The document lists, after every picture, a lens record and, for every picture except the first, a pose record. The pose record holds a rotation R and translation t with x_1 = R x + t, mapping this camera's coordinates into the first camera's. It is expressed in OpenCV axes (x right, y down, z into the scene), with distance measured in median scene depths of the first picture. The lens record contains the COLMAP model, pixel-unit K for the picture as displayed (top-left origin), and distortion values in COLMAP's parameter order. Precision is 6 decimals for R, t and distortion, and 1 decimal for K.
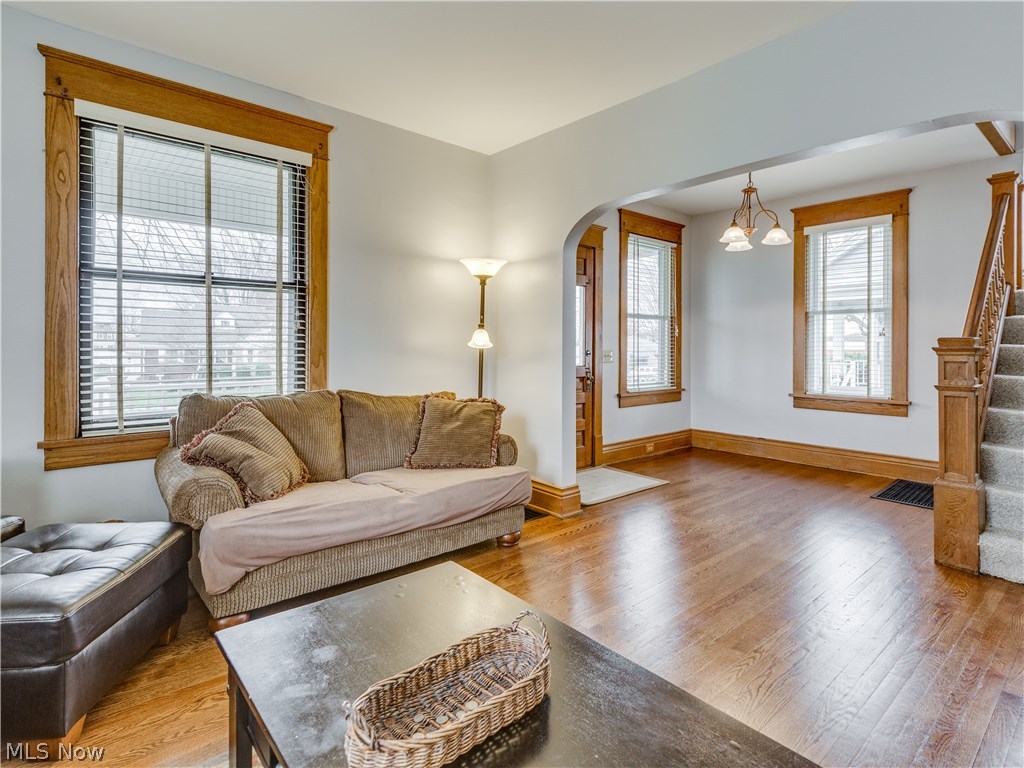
lens RADIAL K [[533.2, 0, 510.4], [0, 533.2, 342.3], [0, 0, 1]] dist [0.004201, 0.000727]
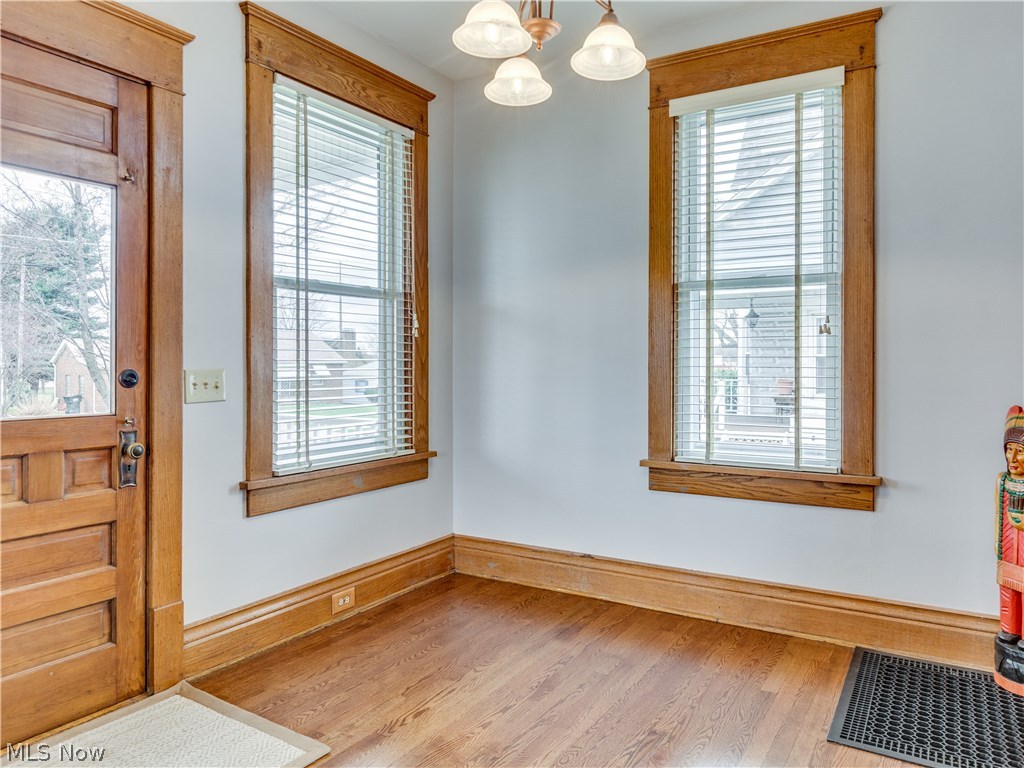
lens RADIAL K [[666.2, 0, 512.1], [0, 666.2, 359.7], [0, 0, 1]] dist [-0.004020, -0.000190]
pose [[0.958744, -0.003409, 0.284250, 0.256154], [0.002551, 0.999991, 0.003391, 0.006795], [-0.284259, -0.002526, 0.958744, 0.487839]]
